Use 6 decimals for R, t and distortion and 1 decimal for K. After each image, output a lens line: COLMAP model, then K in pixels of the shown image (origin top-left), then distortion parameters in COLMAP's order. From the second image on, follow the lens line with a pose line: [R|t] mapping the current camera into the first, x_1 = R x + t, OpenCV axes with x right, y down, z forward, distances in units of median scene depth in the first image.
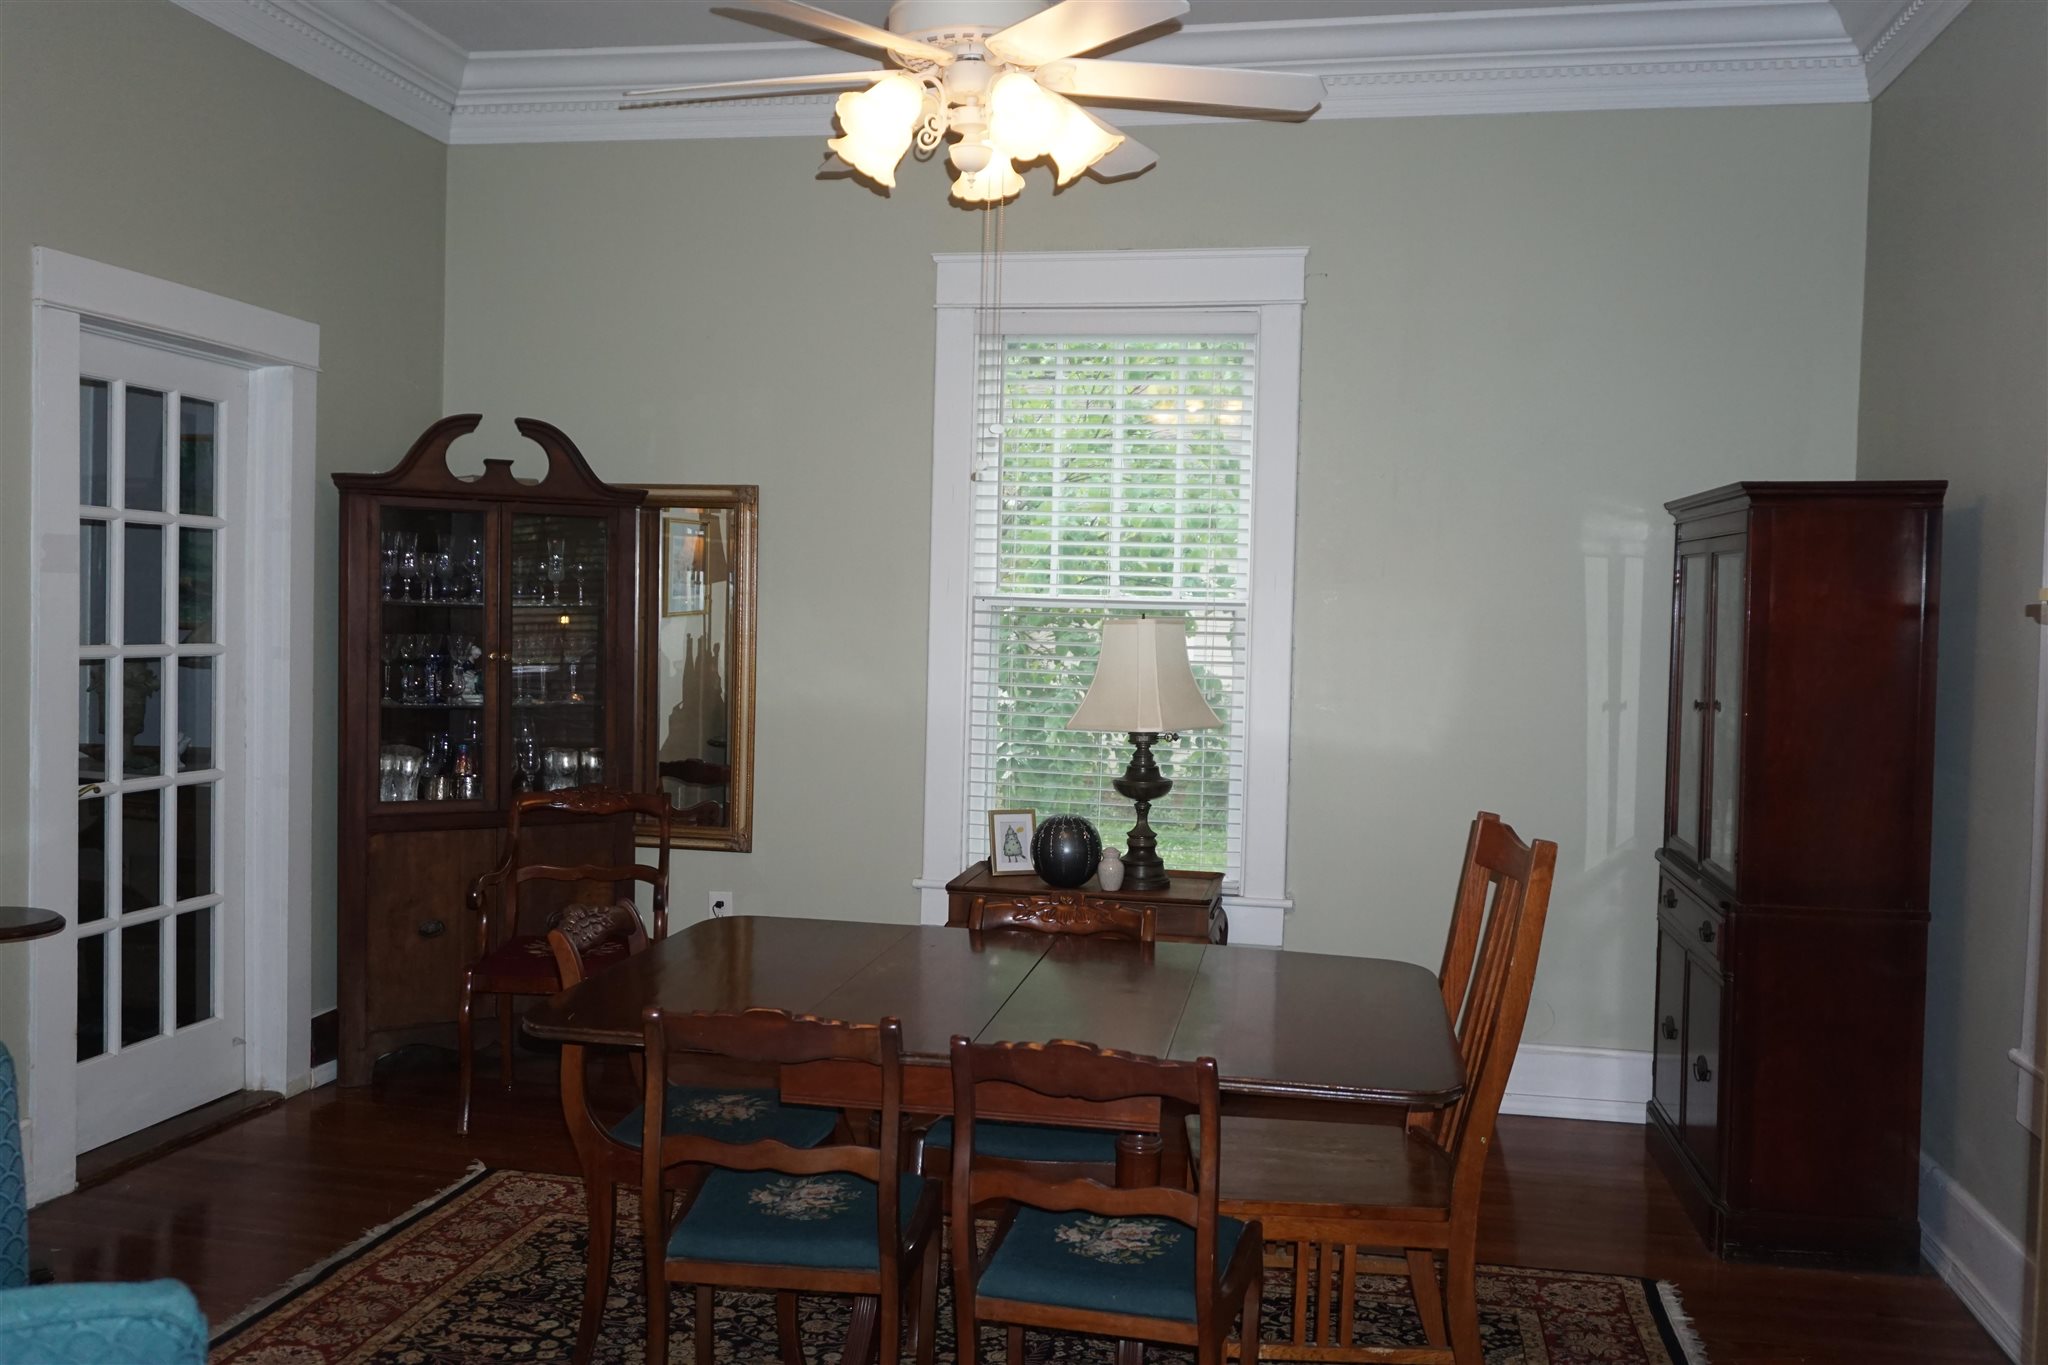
lens RADIAL K [[1775.3, 0, 1024.7], [0, 1775.3, 680.3], [0, 0, 1]] dist [0.009045, -0.001372]
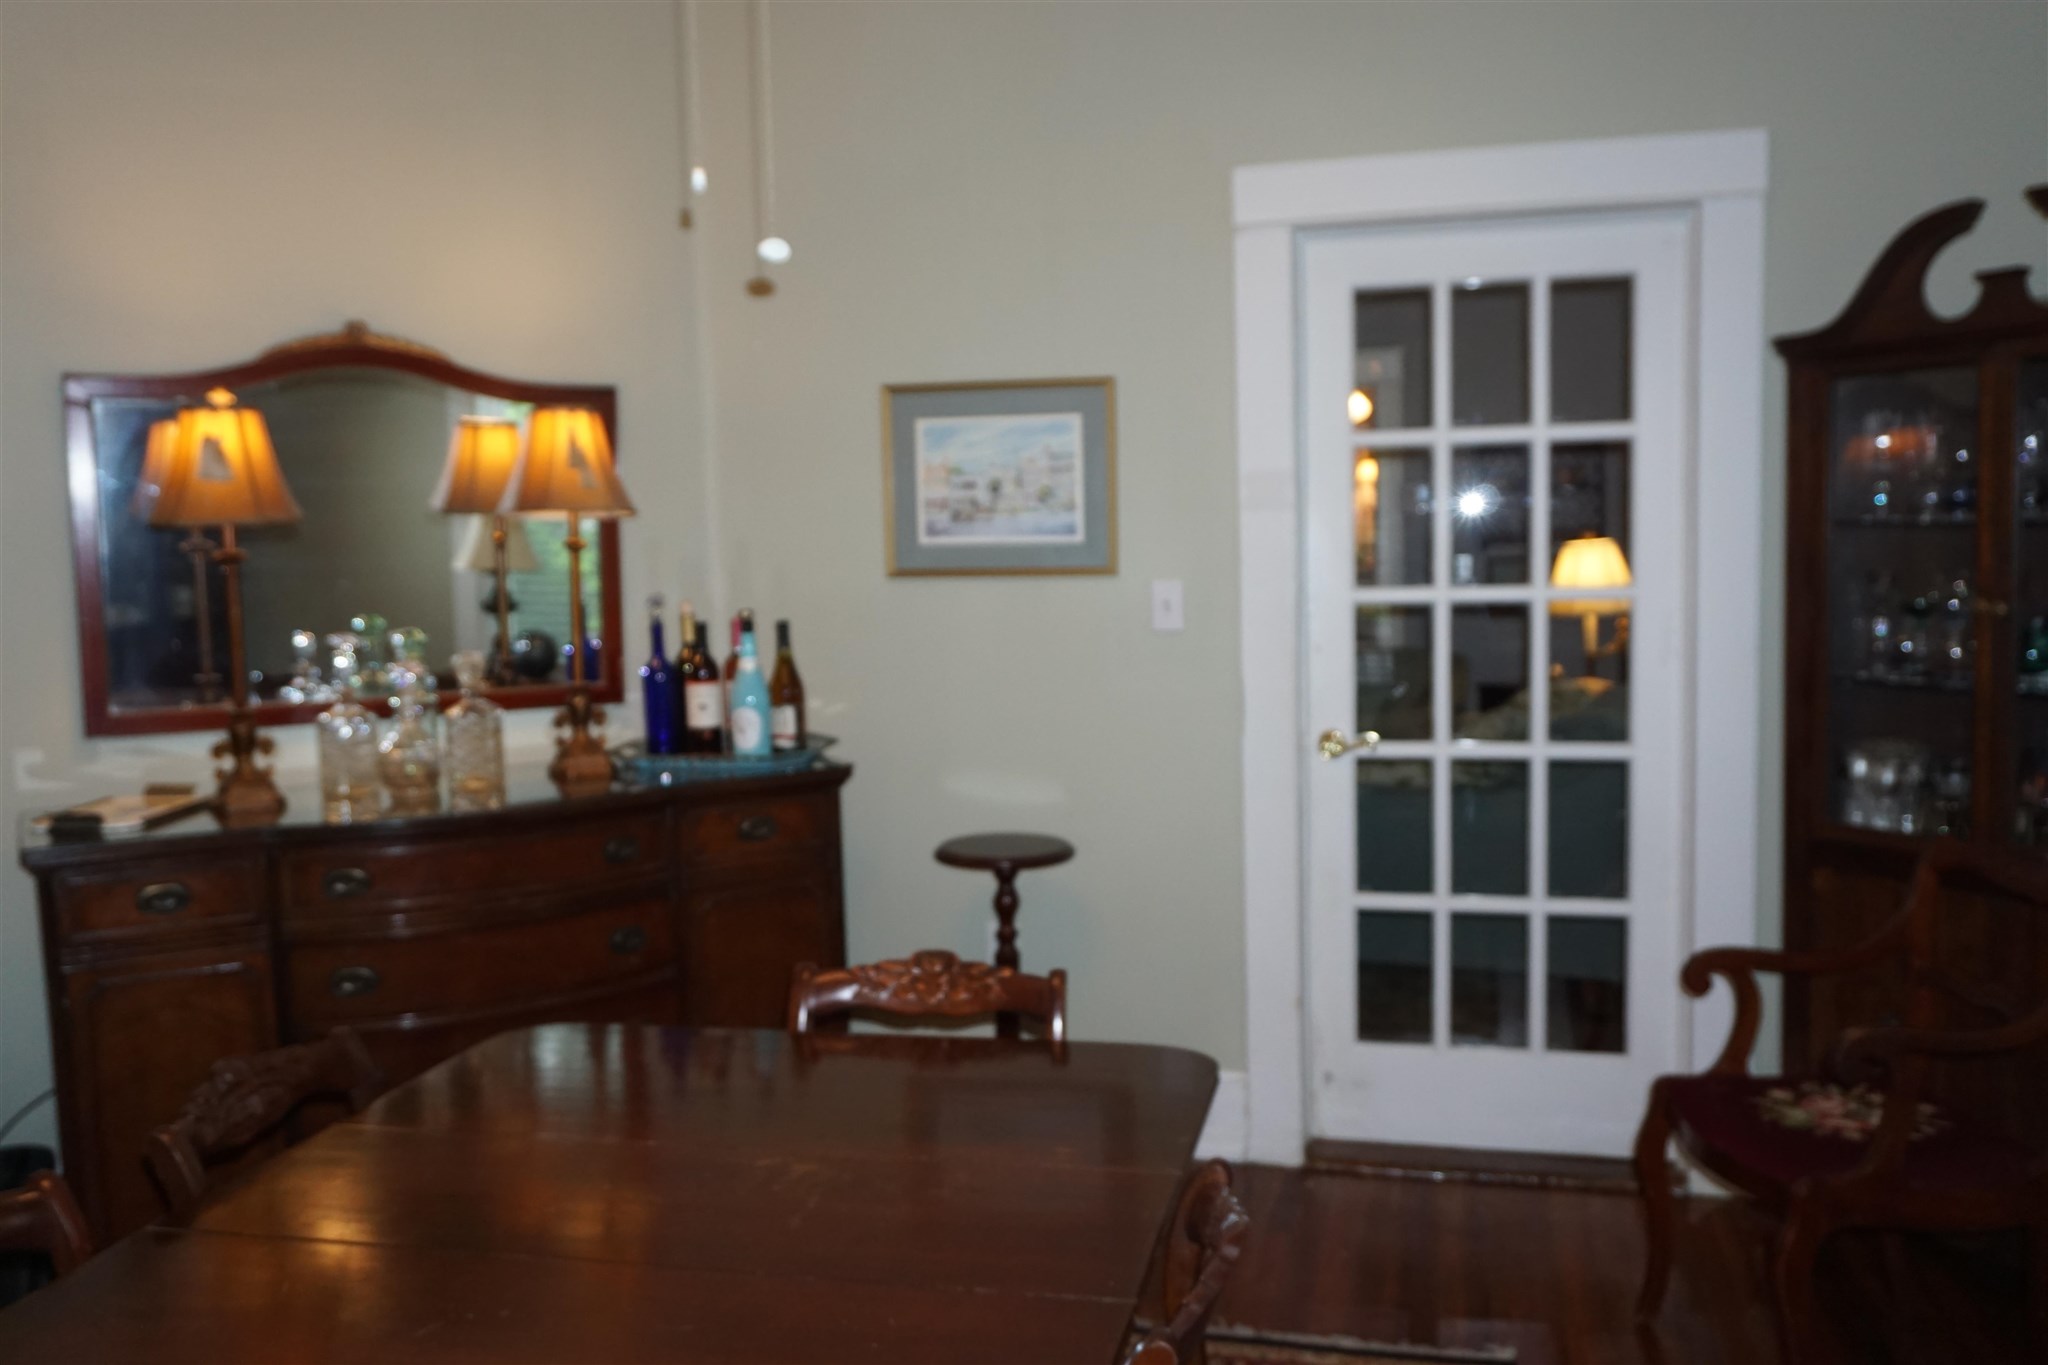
lens RADIAL K [[1775.3, 0, 1024.9], [0, 1775.3, 687.6], [0, 0, 1]] dist [0.009045, -0.001372]
pose [[-0.047966, 0.059169, -0.997095, 0.345701], [-0.019486, 0.997998, 0.060161, -0.017770], [0.998659, 0.022316, -0.046717, 0.785329]]
